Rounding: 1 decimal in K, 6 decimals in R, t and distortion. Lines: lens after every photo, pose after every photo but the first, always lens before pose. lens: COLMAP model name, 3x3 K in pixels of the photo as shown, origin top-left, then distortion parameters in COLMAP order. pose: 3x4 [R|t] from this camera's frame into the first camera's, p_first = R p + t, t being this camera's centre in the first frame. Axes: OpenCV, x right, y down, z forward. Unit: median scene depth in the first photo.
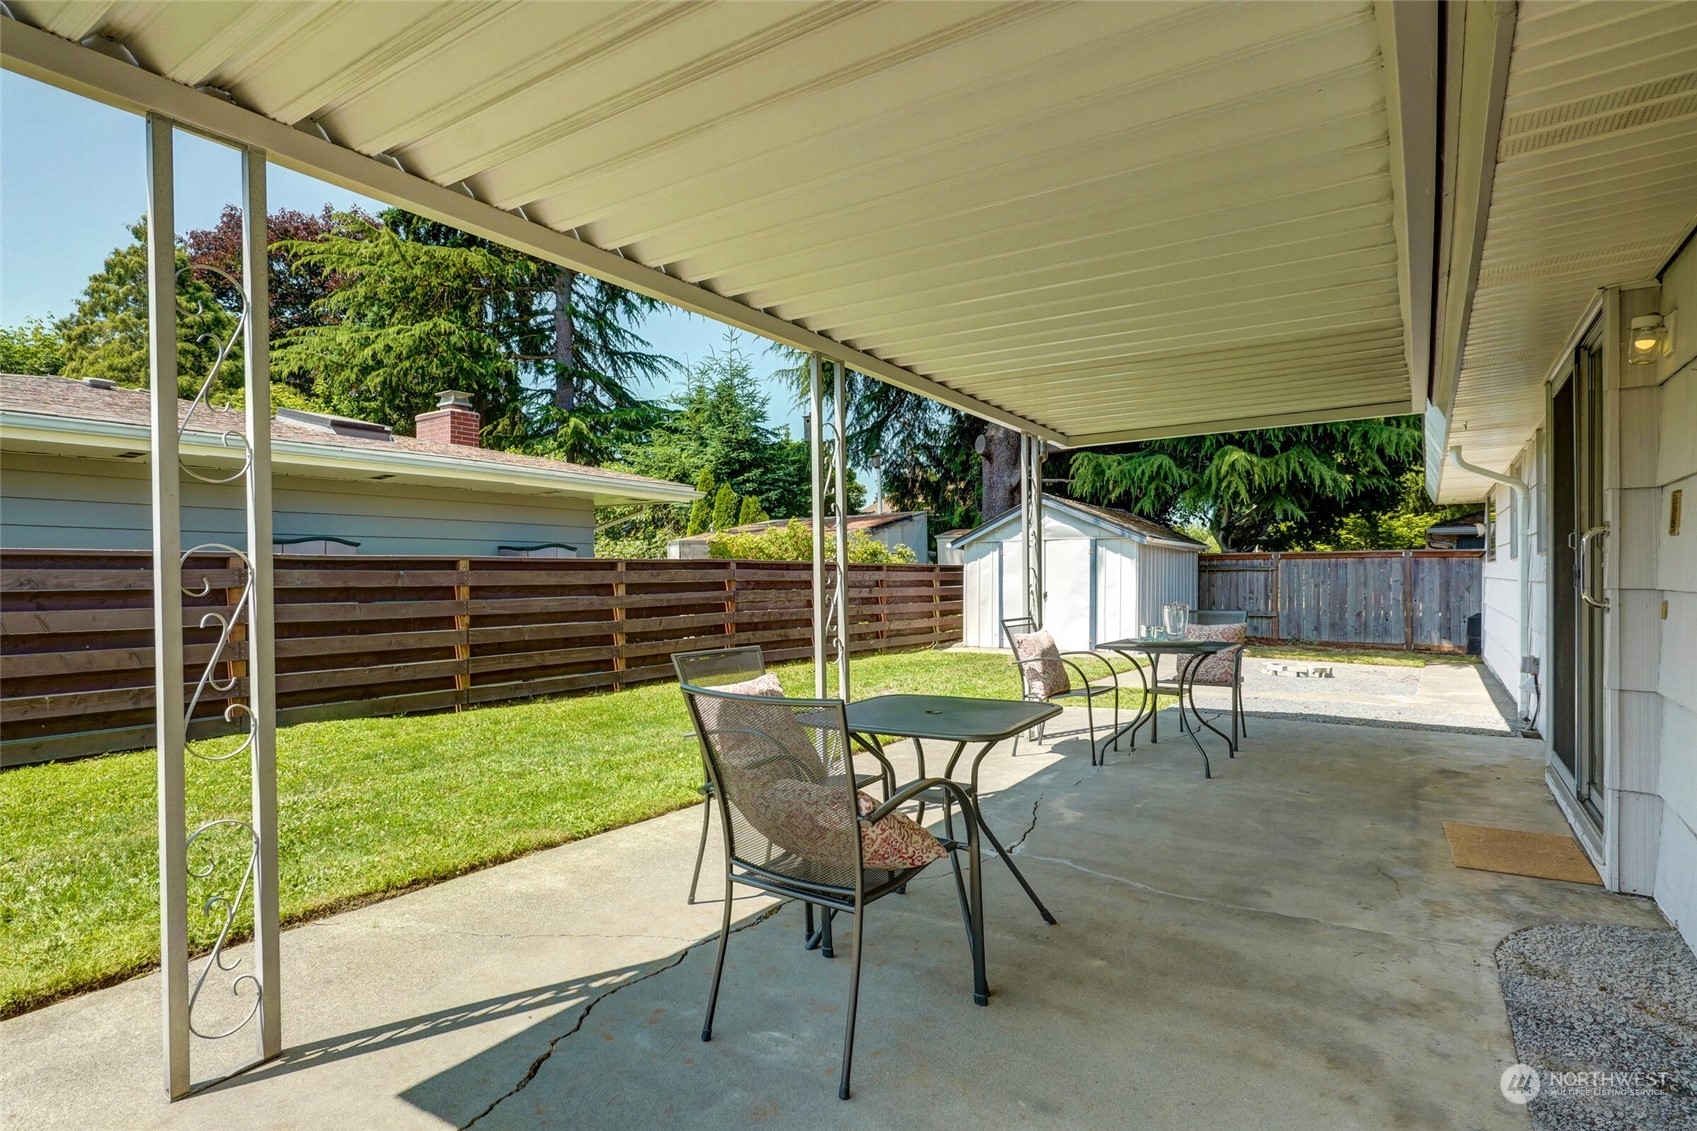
lens RADIAL K [[890.2, 0, 819.0], [0, 890.2, 564.7], [0, 0, 1]] dist [-0.012938, 0.000249]
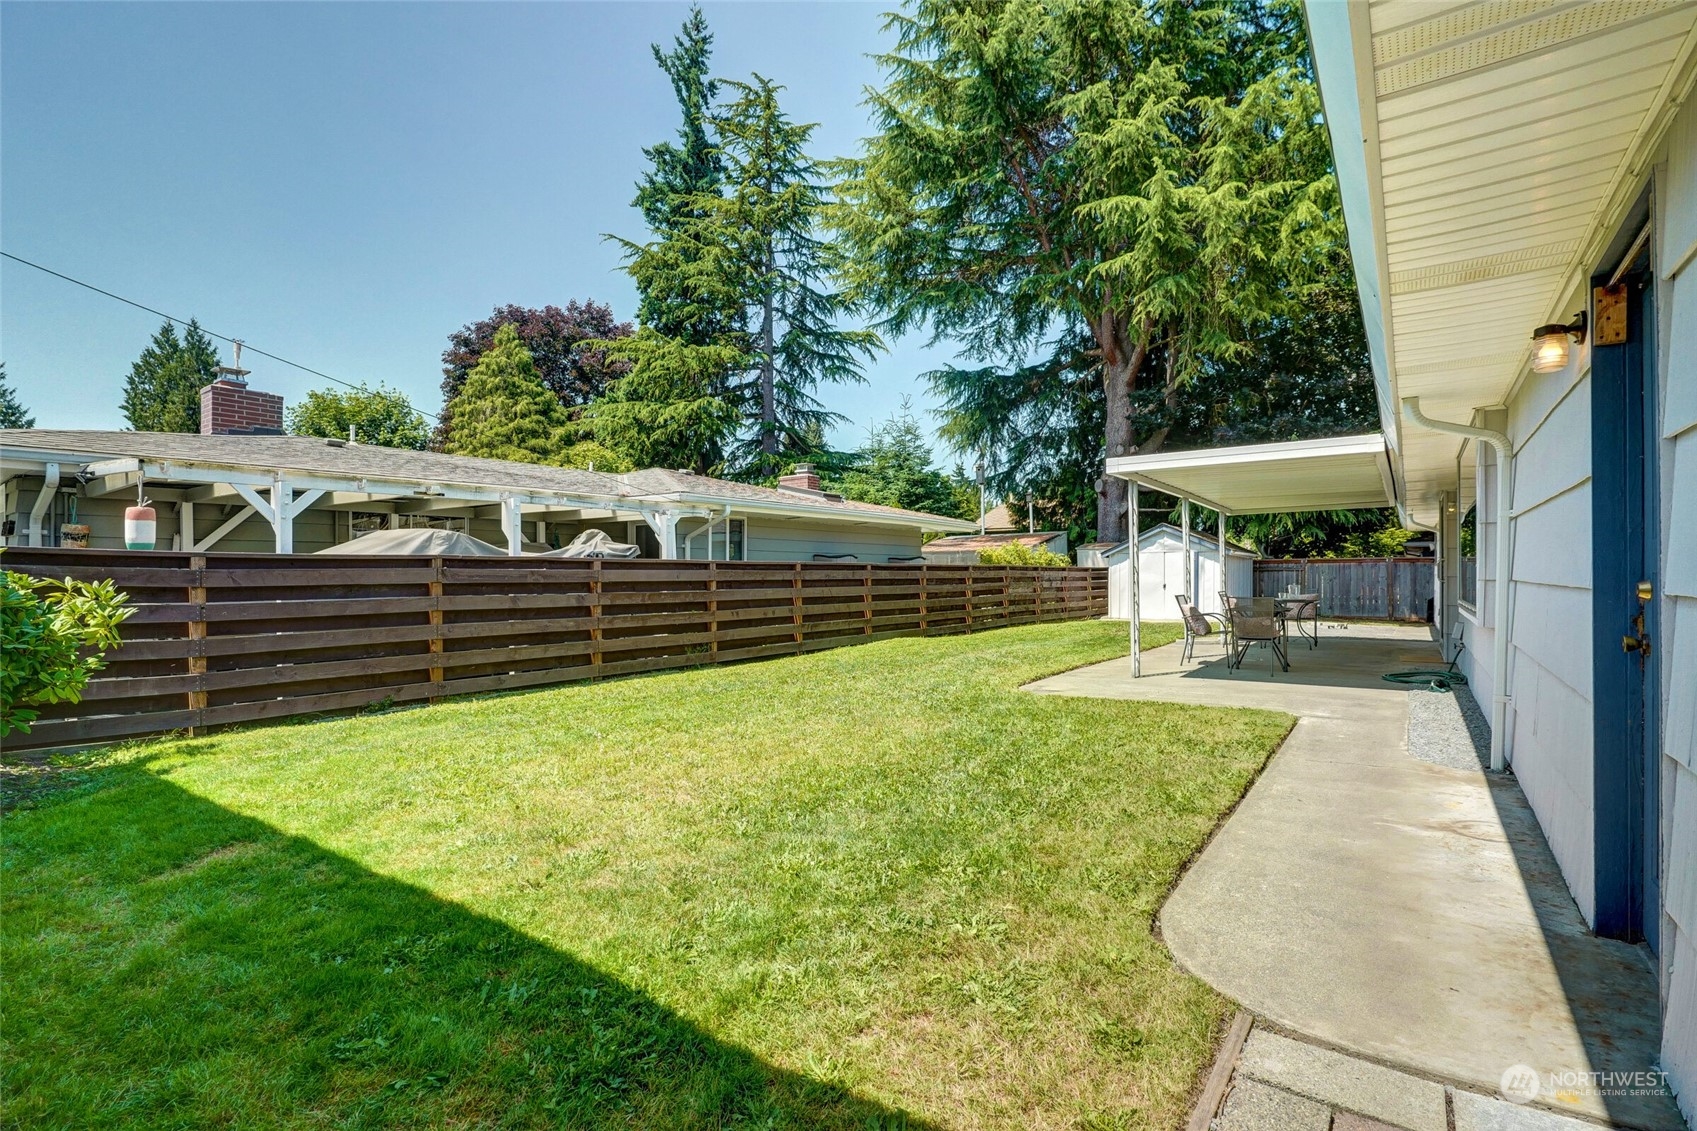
lens RADIAL K [[759.2, 0, 837.8], [0, 759.2, 565.9], [0, 0, 1]] dist [-0.038767, 0.000422]
pose [[0.998521, -0.000288, -0.054364, -0.221946], [0.000346, 0.999999, 0.001048, -0.003228], [0.054363, -0.001065, 0.998521, -0.339730]]
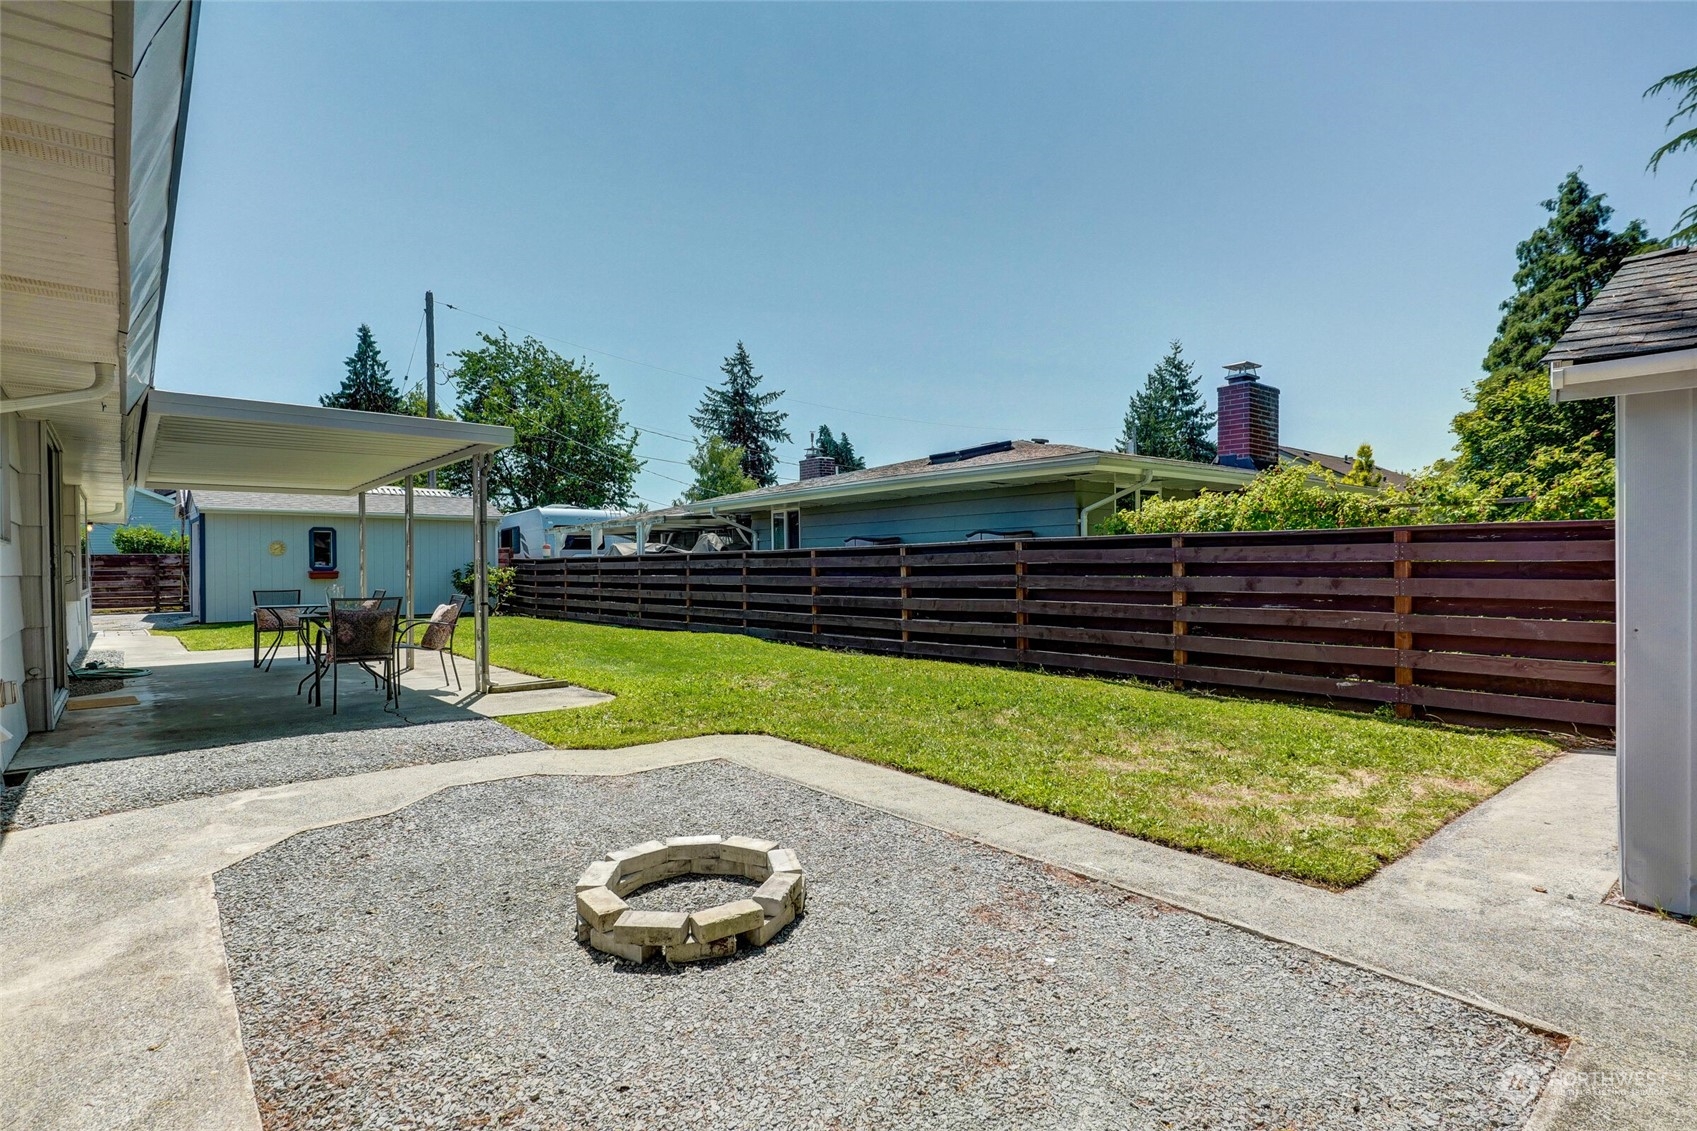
lens RADIAL K [[845.1, 0, 841.9], [0, 845.1, 562.9], [0, 0, 1]] dist [0.004401, 0.000150]
pose [[-0.275174, 0.011837, -0.961321, 1.339838], [0.032359, 0.999472, 0.003044, 0.016759], [0.960850, -0.030270, -0.275412, 1.919590]]
